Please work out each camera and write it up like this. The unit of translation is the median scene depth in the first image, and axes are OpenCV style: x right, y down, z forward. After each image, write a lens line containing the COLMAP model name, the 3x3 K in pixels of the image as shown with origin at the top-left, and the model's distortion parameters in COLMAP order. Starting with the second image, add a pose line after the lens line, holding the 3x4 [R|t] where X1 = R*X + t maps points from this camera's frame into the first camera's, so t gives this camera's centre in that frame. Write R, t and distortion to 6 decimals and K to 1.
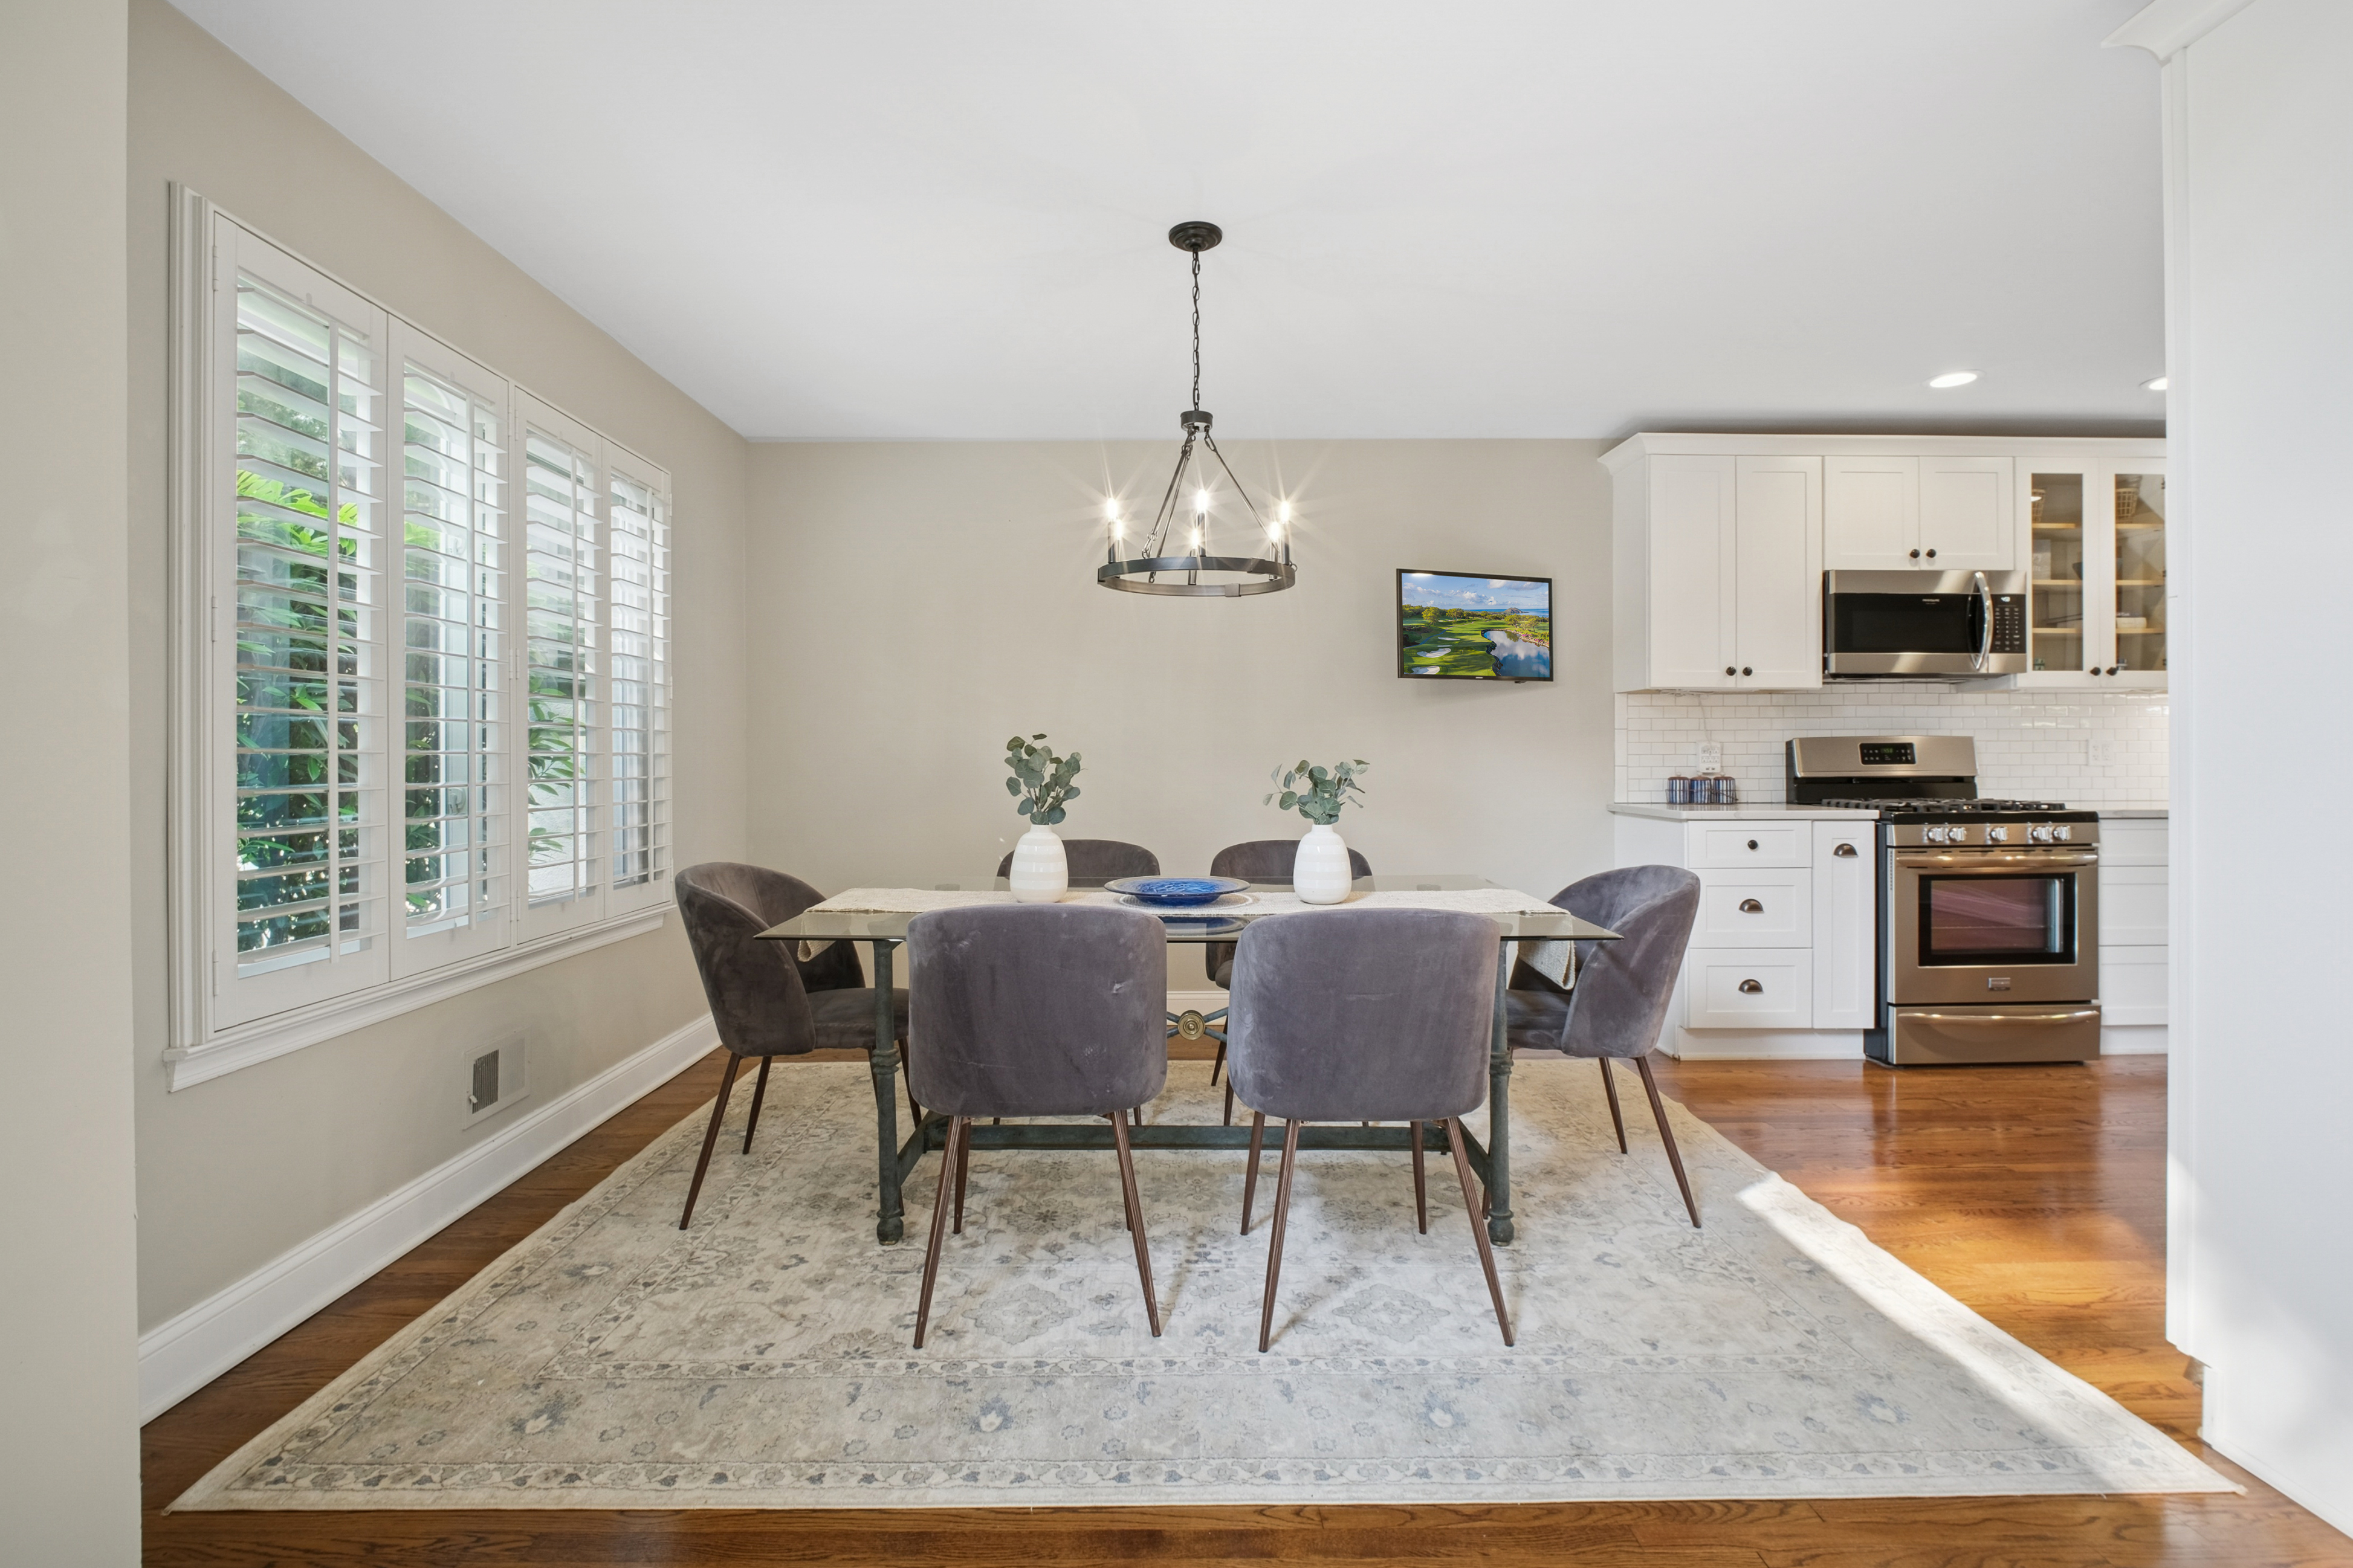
lens RADIAL K [[1084.4, 0, 1169.6], [0, 1084.4, 749.5], [0, 0, 1]] dist [0.000482, -0.005978]
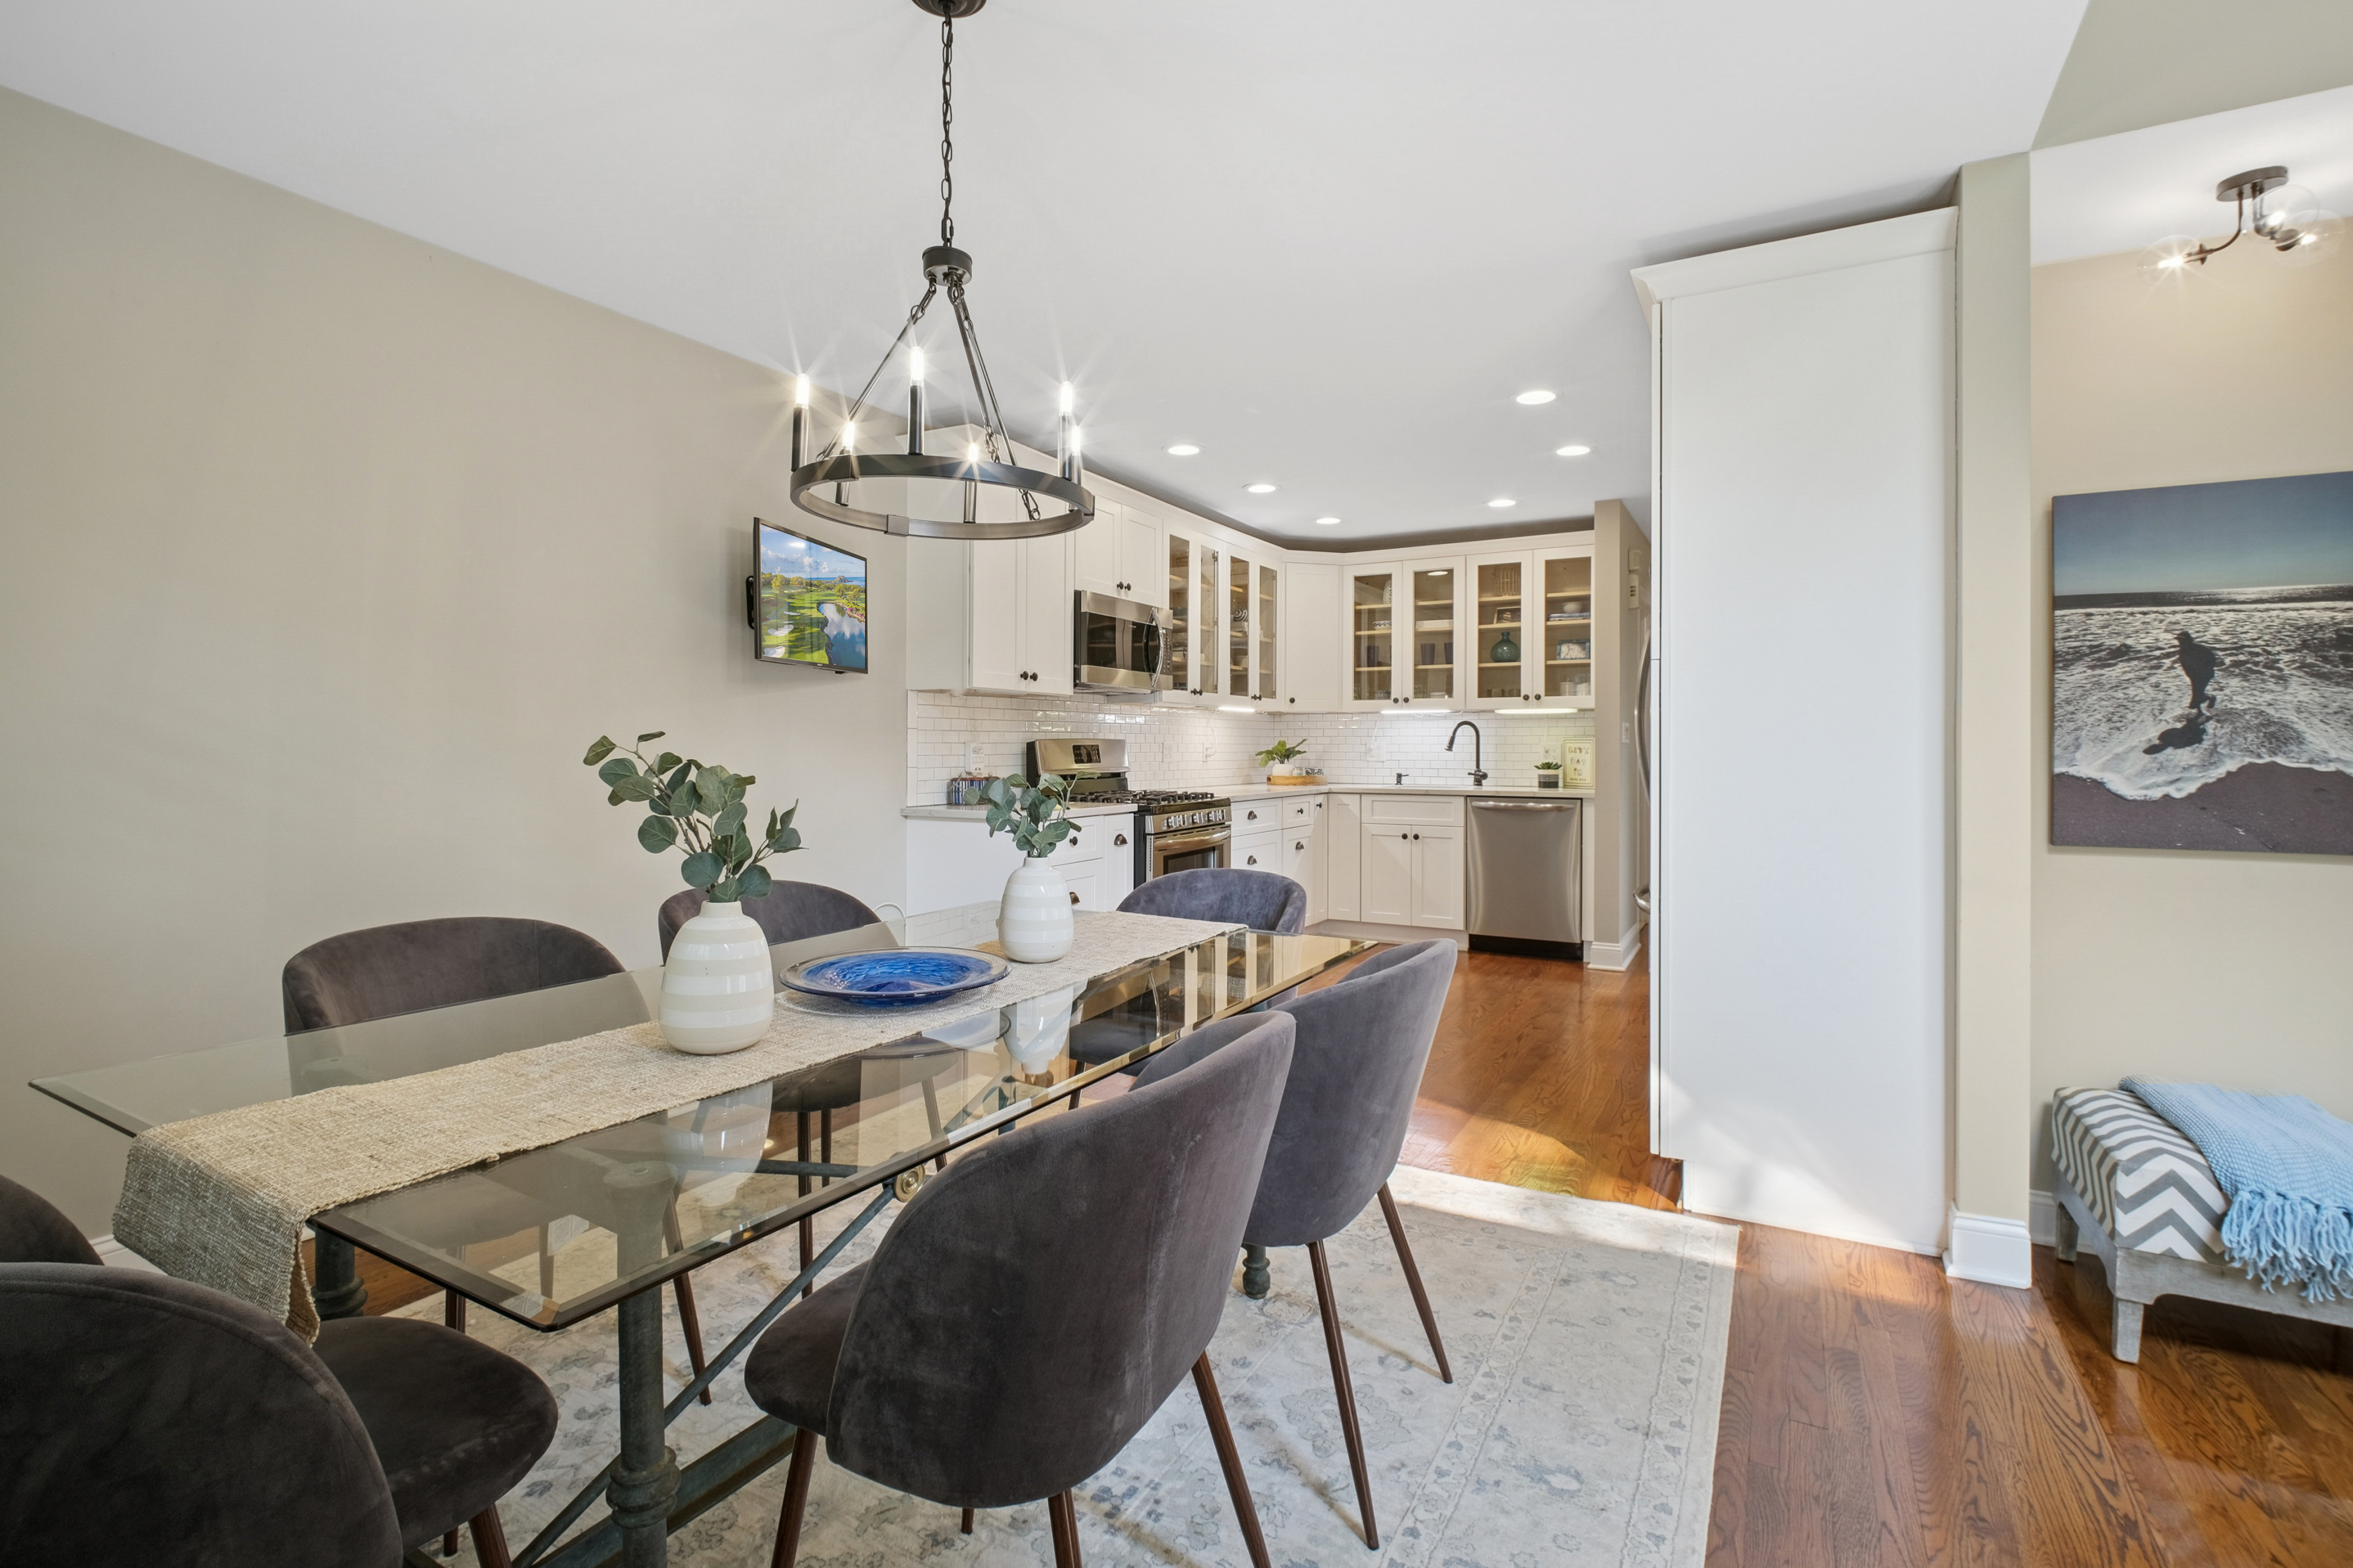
lens RADIAL K [[1084.4, 0, 1169.6], [0, 1084.4, 749.5], [0, 0, 1]] dist [0.000482, -0.005978]
pose [[0.504297, 0.000447, 0.863530, -0.309388], [-0.008202, 0.999957, 0.004273, -0.006948], [-0.863492, -0.009238, 0.504279, 0.352627]]
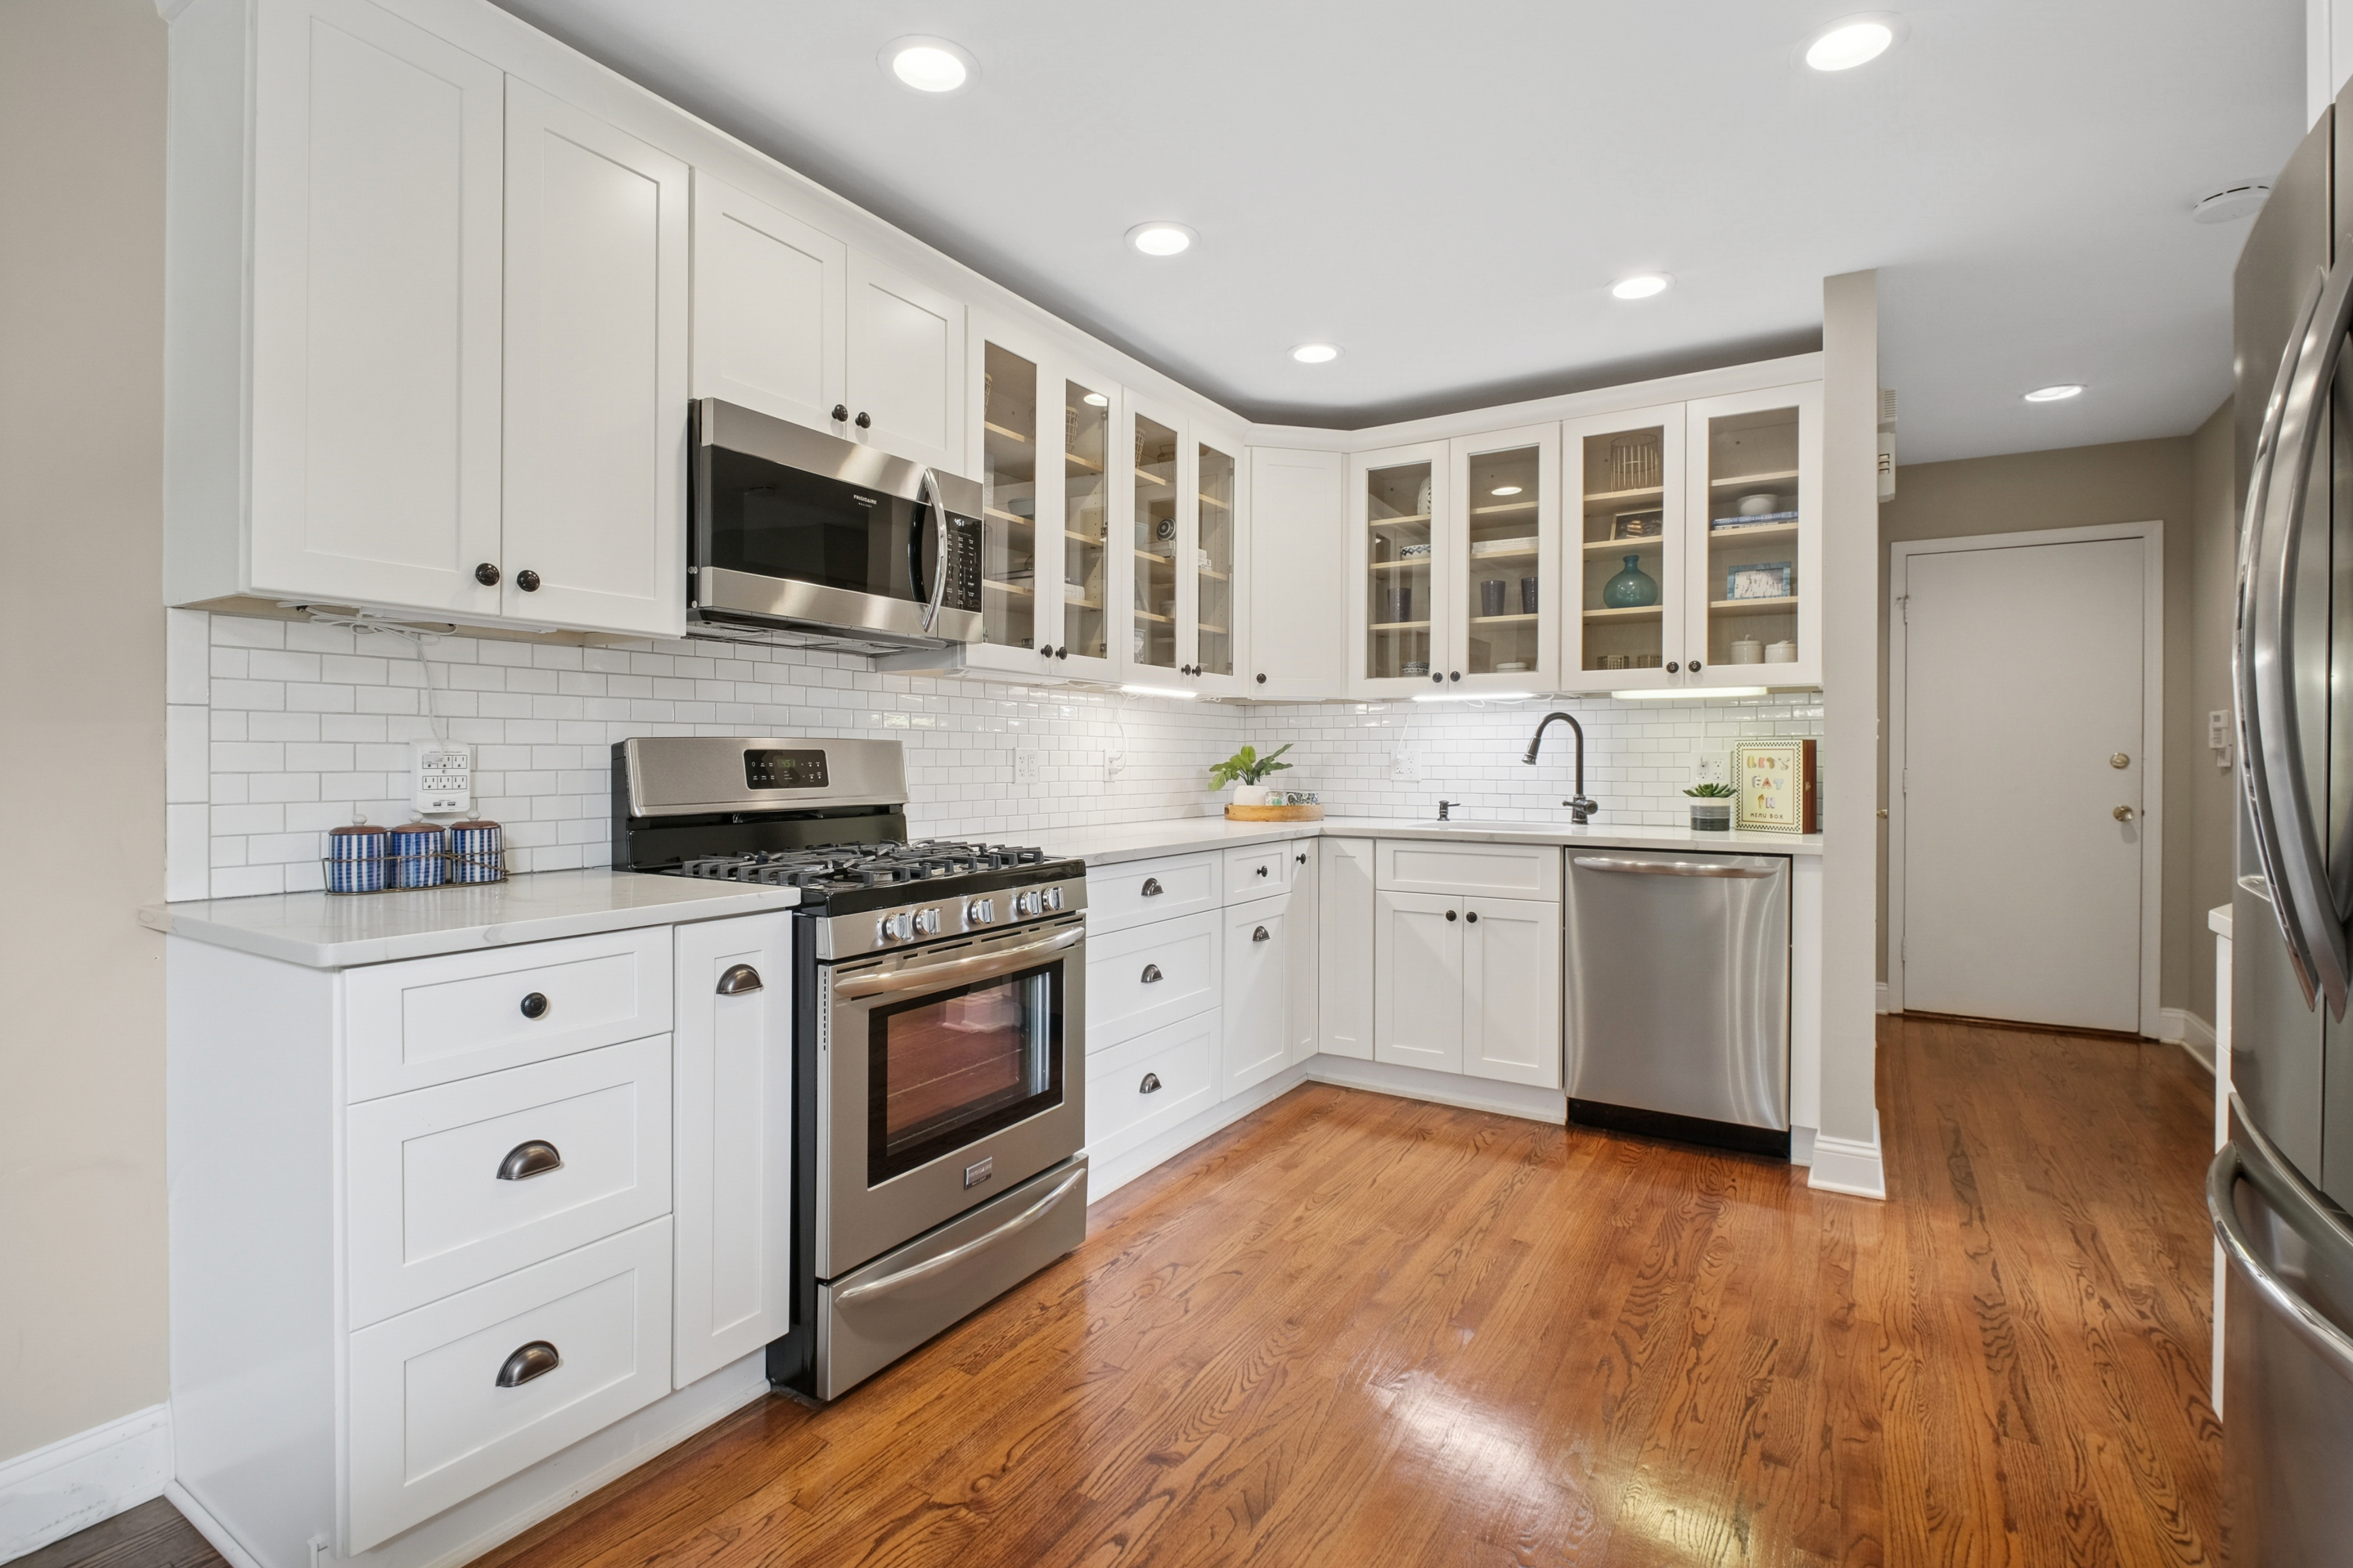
lens RADIAL K [[1097.8, 0, 1177.0], [0, 1097.8, 766.6], [0, 0, 1]] dist [0.002756, 0.000857]
pose [[0.539521, -0.001681, 0.841970, 0.302562], [-0.009420, 0.999923, 0.008032, -0.004066], [-0.841919, -0.012265, 0.539464, 0.543162]]
